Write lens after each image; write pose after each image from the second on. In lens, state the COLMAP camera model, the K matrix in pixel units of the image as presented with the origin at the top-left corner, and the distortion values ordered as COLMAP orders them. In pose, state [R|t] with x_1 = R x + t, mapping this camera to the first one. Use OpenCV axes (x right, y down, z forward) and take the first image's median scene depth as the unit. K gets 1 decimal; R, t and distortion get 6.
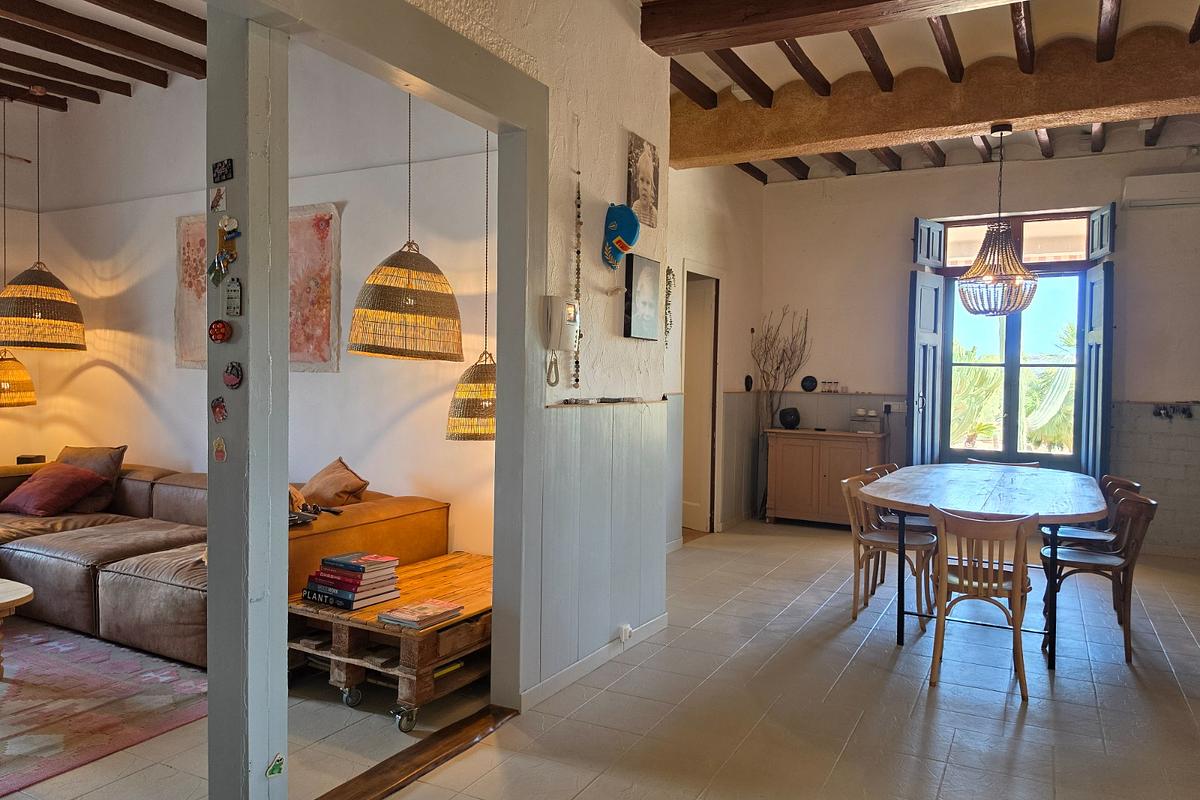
lens RADIAL K [[837.7, 0, 602.2], [0, 837.7, 402.2], [0, 0, 1]] dist [-0.010249, -0.002560]
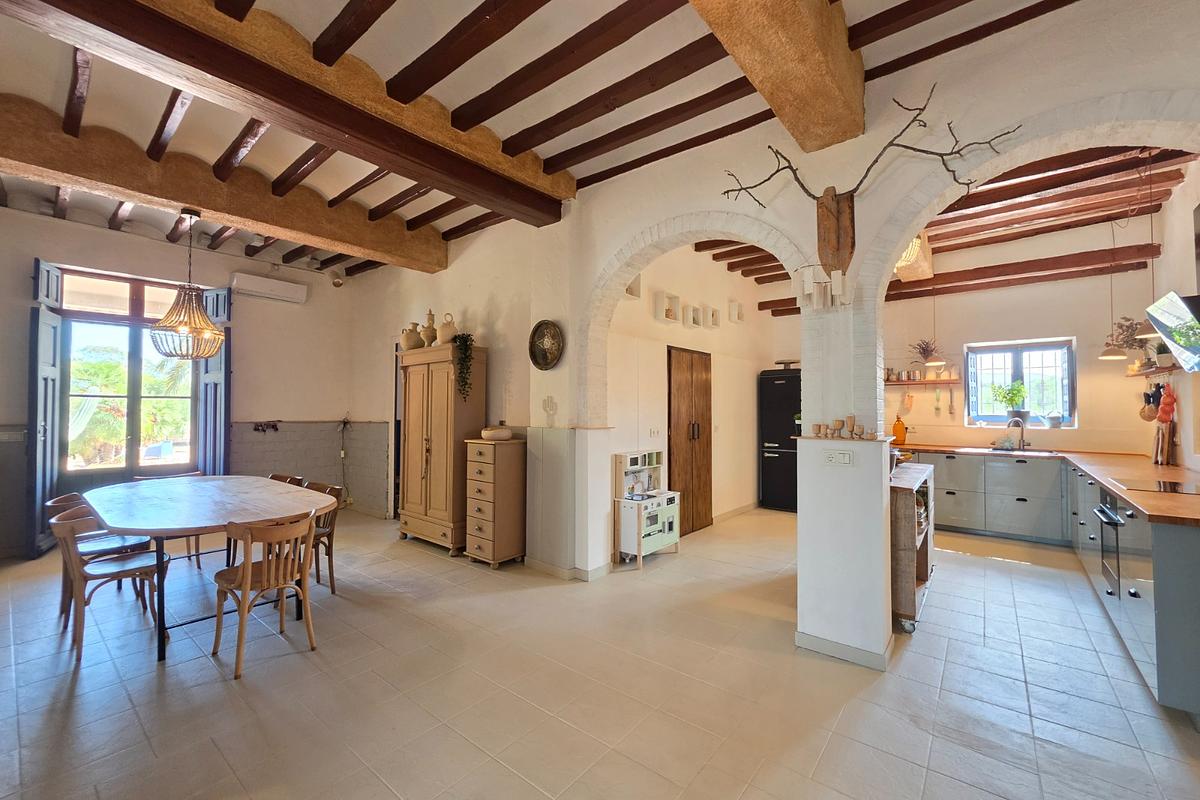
lens RADIAL K [[486.6, 0, 591.9], [0, 486.6, 393.3], [0, 0, 1]] dist [-0.003817, 0.000492]
pose [[0.198662, 0.014095, 0.979967, -0.093593], [0.031062, 0.999304, -0.020671, -0.014731], [-0.979576, 0.034546, 0.198086, 0.205211]]
